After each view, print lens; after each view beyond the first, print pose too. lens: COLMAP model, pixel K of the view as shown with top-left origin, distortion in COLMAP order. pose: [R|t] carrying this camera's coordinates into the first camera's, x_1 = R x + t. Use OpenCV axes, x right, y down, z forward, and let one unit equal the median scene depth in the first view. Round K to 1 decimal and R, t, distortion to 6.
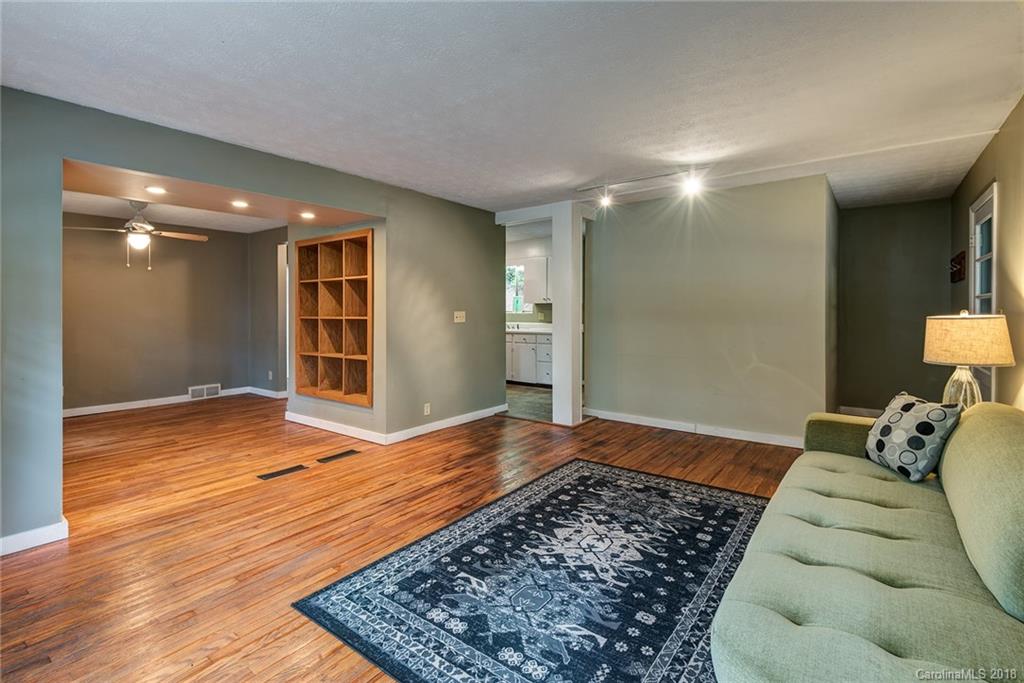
lens RADIAL K [[468.1, 0, 520.3], [0, 468.1, 317.5], [0, 0, 1]] dist [0.043384, -0.027991]
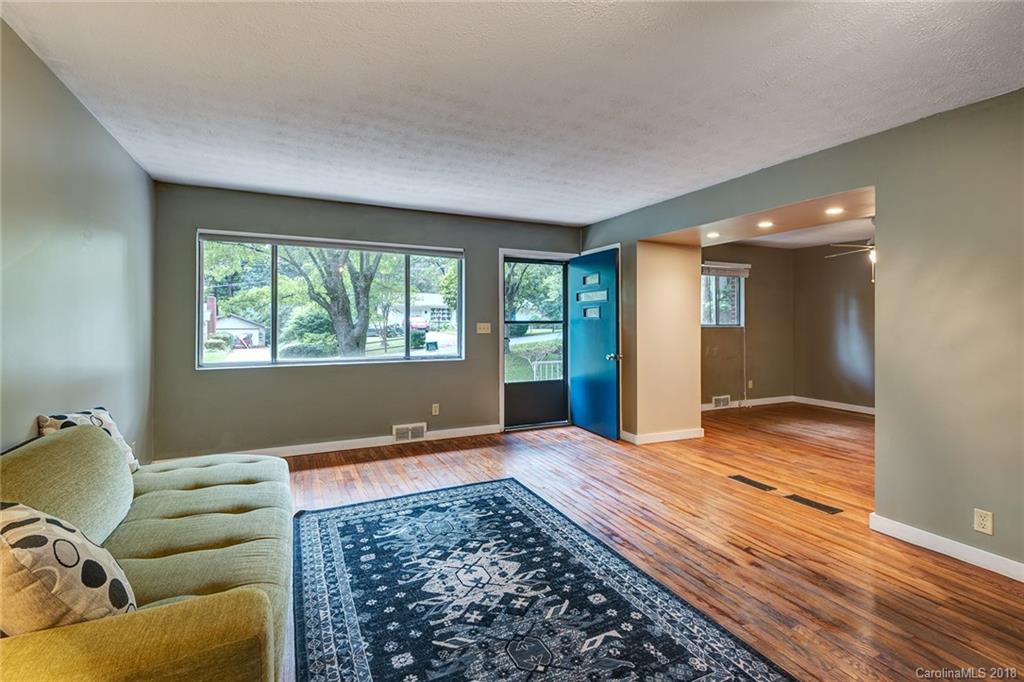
lens RADIAL K [[468.1, 0, 520.3], [0, 468.1, 317.0], [0, 0, 1]] dist [0.043384, -0.027991]
pose [[-0.458500, -0.006913, -0.888668, 0.937119], [-0.018840, 0.999821, 0.001943, -0.036600], [0.888495, 0.017633, -0.458548, 1.480233]]
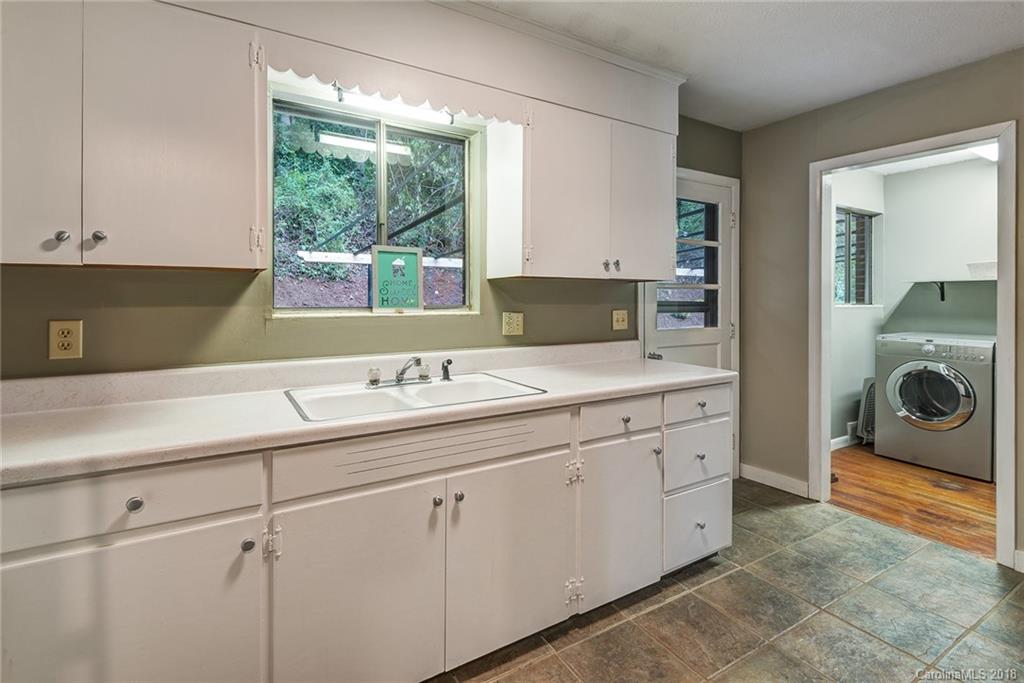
lens RADIAL K [[513.9, 0, 500.3], [0, 513.9, 305.1], [0, 0, 1]] dist [0.003139, 0.000170]
pose [[0.355711, -0.006523, 0.934573, -0.816755], [0.011311, 0.999932, 0.002674, -0.048155], [-0.934527, 0.009620, 0.355761, 2.914877]]
